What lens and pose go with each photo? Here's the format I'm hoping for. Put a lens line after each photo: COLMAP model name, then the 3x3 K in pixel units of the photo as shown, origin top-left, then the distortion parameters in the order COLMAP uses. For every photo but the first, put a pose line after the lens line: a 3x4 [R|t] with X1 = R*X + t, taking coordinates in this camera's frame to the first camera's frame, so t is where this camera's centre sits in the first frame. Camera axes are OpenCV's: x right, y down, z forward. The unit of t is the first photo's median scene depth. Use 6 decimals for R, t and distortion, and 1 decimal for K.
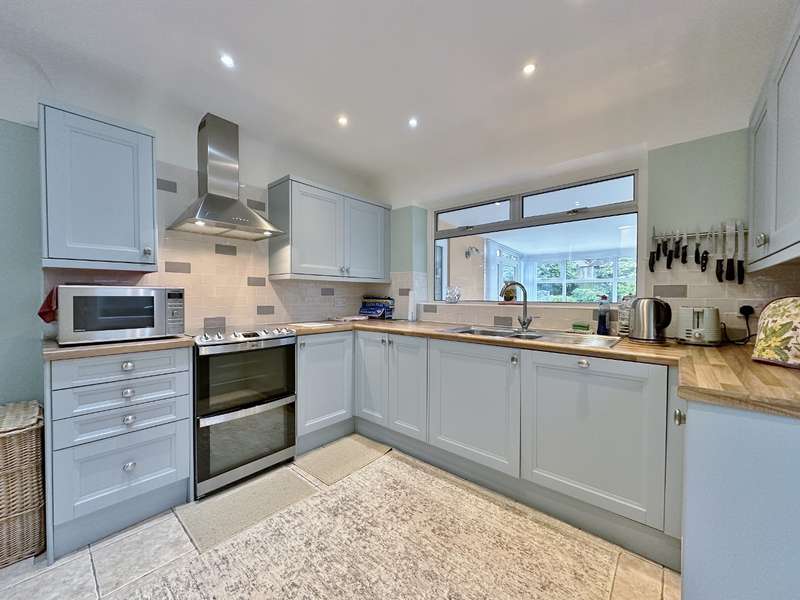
lens RADIAL K [[319.2, 0, 400.0], [0, 319.2, 300.0], [0, 0, 1]] dist [-0.000964, -0.000197]
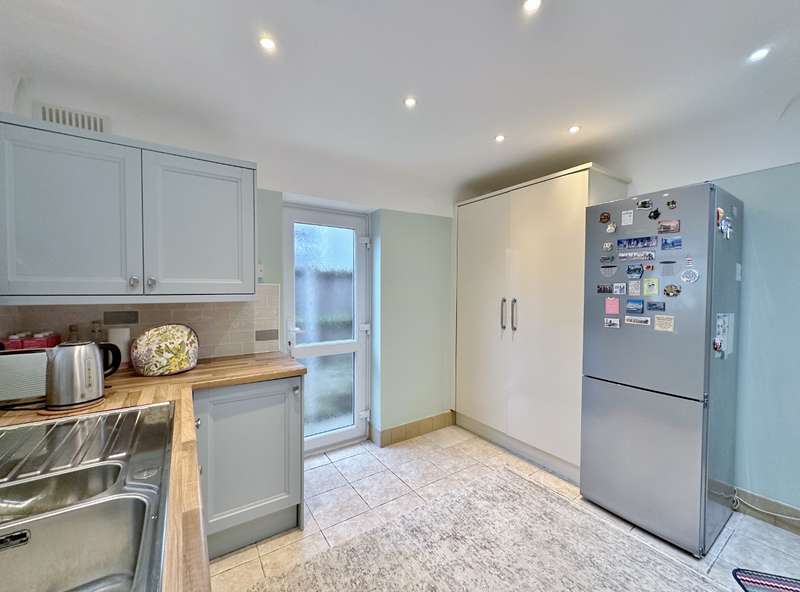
lens RADIAL K [[324.7, 0, 397.2], [0, 324.7, 295.7], [0, 0, 1]] dist [-0.001142, -0.000121]
pose [[-0.965994, -0.013691, 0.258202, -0.084956], [-0.003696, 0.999226, 0.039155, -0.118187], [-0.258538, 0.036869, -0.965297, 1.242040]]
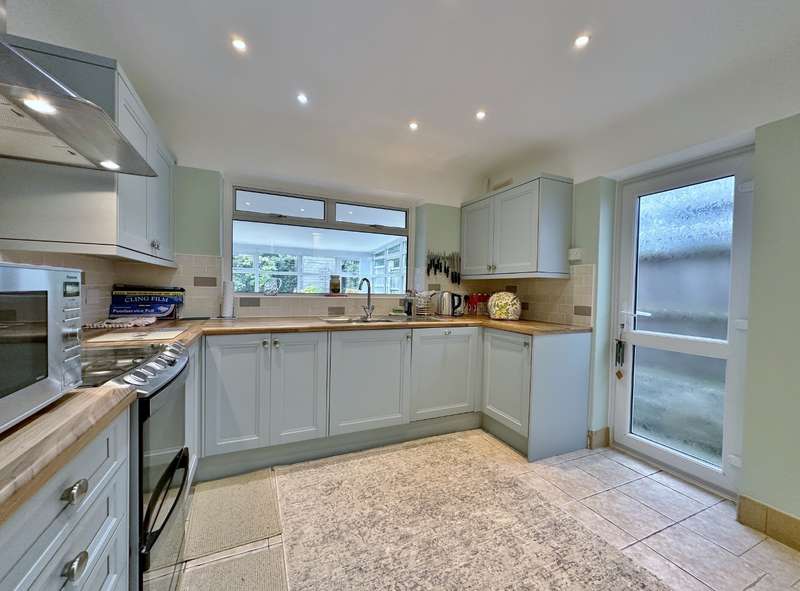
lens RADIAL K [[324.7, 0, 397.2], [0, 324.7, 295.2], [0, 0, 1]] dist [-0.001142, -0.000121]
pose [[0.414976, -0.014230, 0.909721, -0.796796], [-0.006365, 0.999808, 0.018542, -0.015666], [-0.909810, -0.013485, 0.414806, 0.411607]]
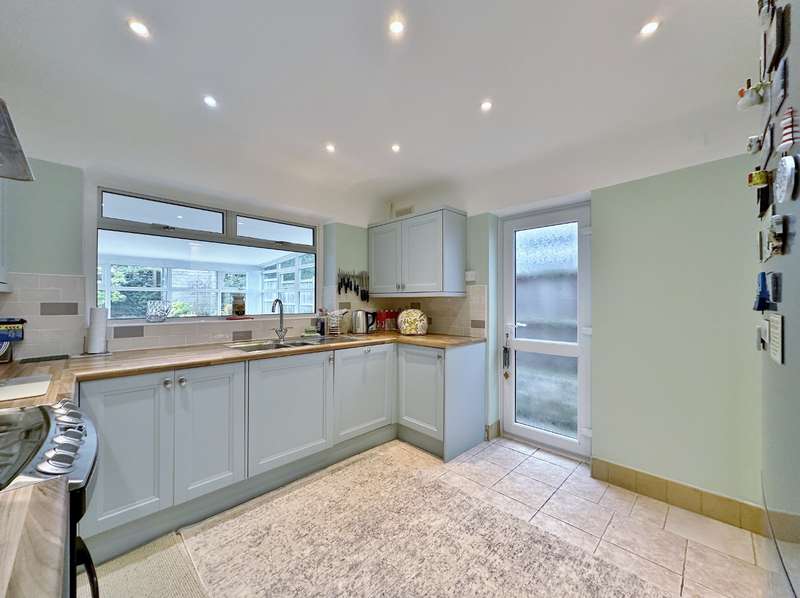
lens RADIAL K [[320.4, 0, 398.3], [0, 320.4, 299.5], [0, 0, 1]] dist [-0.001352, -0.000189]
pose [[0.065627, 0.000574, 0.997844, -0.840685], [0.014115, 0.999899, -0.001503, -0.051189], [-0.997744, 0.014184, 0.065613, 0.543949]]
